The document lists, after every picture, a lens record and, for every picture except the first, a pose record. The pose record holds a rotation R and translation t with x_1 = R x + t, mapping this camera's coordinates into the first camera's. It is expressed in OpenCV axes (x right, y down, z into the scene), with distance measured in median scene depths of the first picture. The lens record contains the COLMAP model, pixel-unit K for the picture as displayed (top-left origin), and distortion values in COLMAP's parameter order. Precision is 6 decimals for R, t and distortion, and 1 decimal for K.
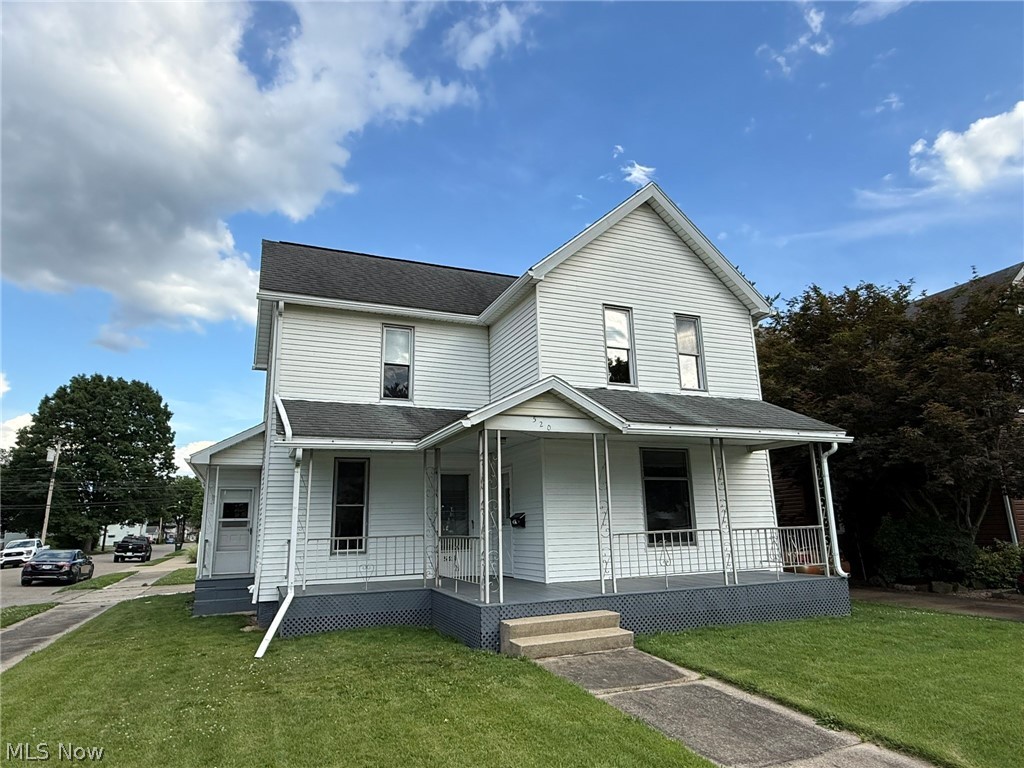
lens RADIAL K [[623.5, 0, 515.0], [0, 623.5, 385.0], [0, 0, 1]] dist [-0.051567, 0.024334]
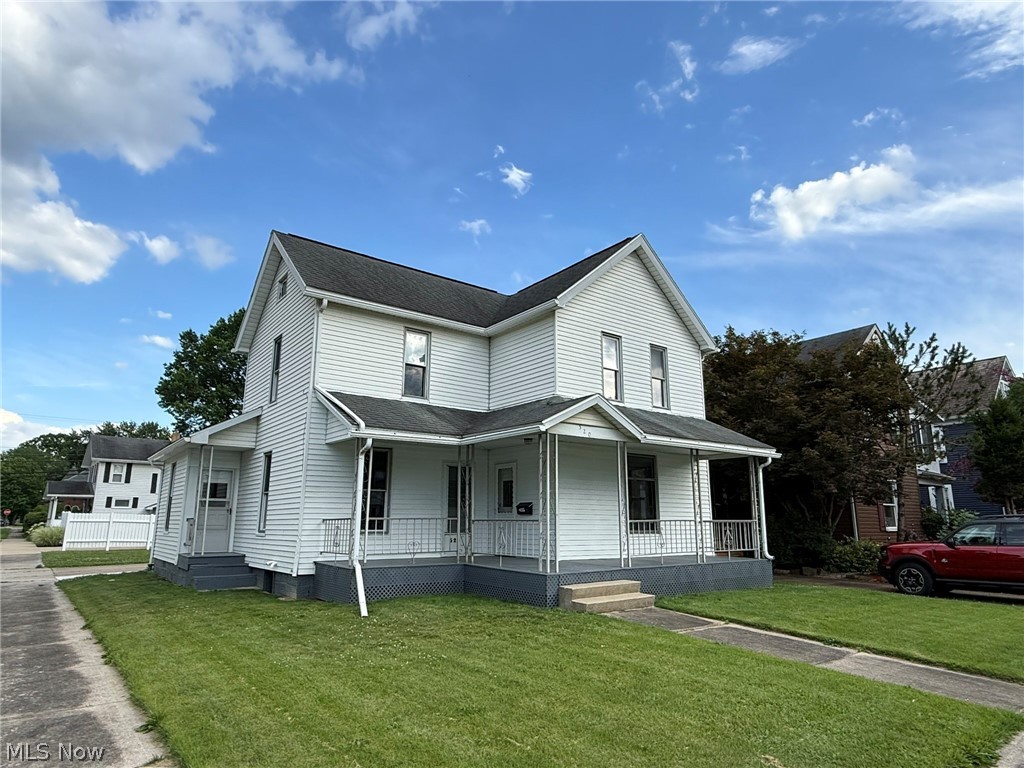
lens RADIAL K [[623.5, 0, 512.9], [0, 623.5, 388.3], [0, 0, 1]] dist [-0.051567, 0.024334]
pose [[0.966985, 0.079320, 0.242175, -0.283965], [-0.083162, 0.996520, 0.005666, -0.012604], [-0.240883, -0.025619, 0.970216, -0.119614]]
